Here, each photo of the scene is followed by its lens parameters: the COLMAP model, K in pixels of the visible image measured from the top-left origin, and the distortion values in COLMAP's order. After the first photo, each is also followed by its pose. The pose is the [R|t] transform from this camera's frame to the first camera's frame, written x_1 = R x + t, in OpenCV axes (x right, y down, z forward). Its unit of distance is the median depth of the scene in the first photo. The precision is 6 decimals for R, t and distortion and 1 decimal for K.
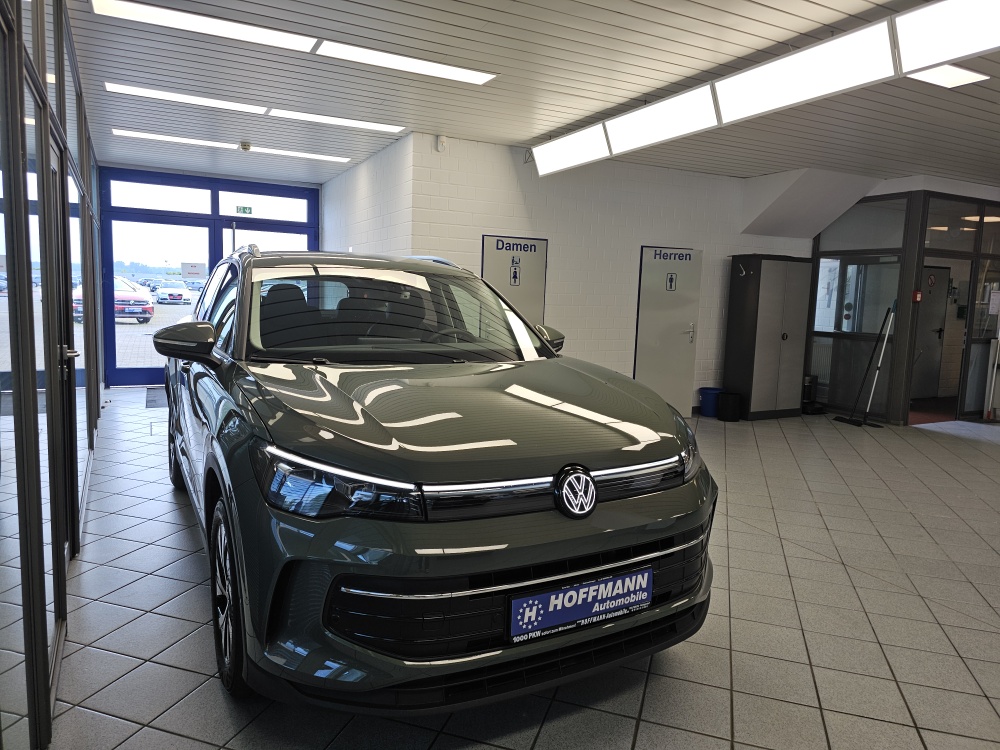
lens RADIAL K [[685.4, 0, 496.3], [0, 685.4, 380.9], [0, 0, 1]] dist [0.049826, -0.061770]
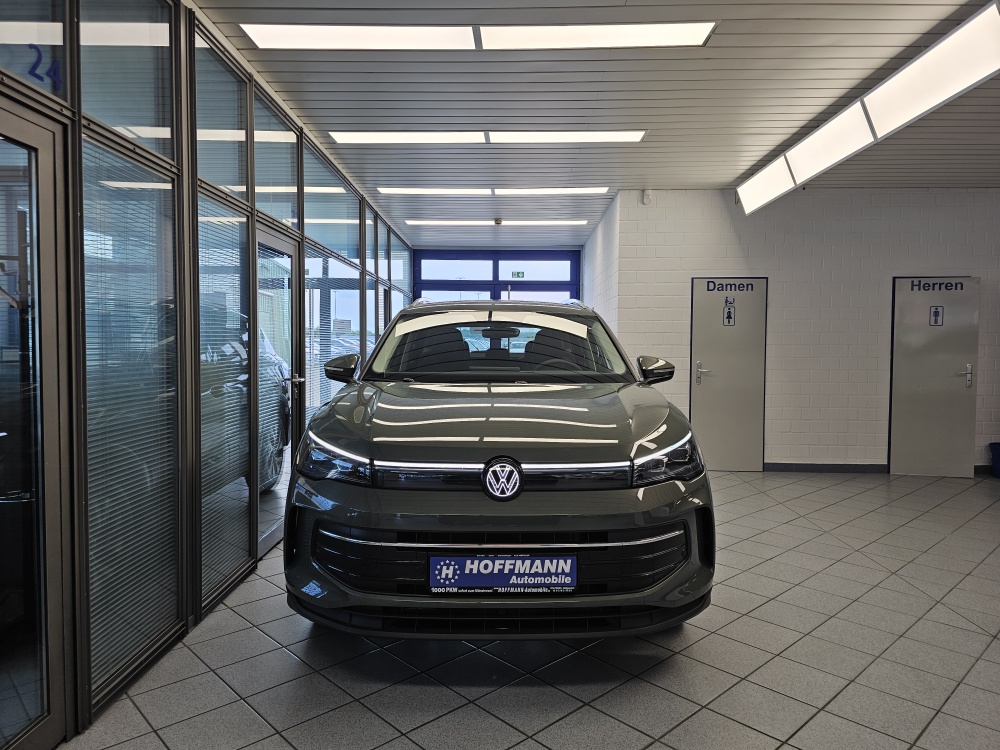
lens RADIAL K [[685.4, 0, 490.1], [0, 685.4, 379.2], [0, 0, 1]] dist [0.049826, -0.061770]
pose [[0.871083, -0.003797, -0.491121, 0.426224], [-0.038555, 0.996356, -0.076085, 0.050306], [0.489620, 0.085212, 0.867762, -0.036917]]
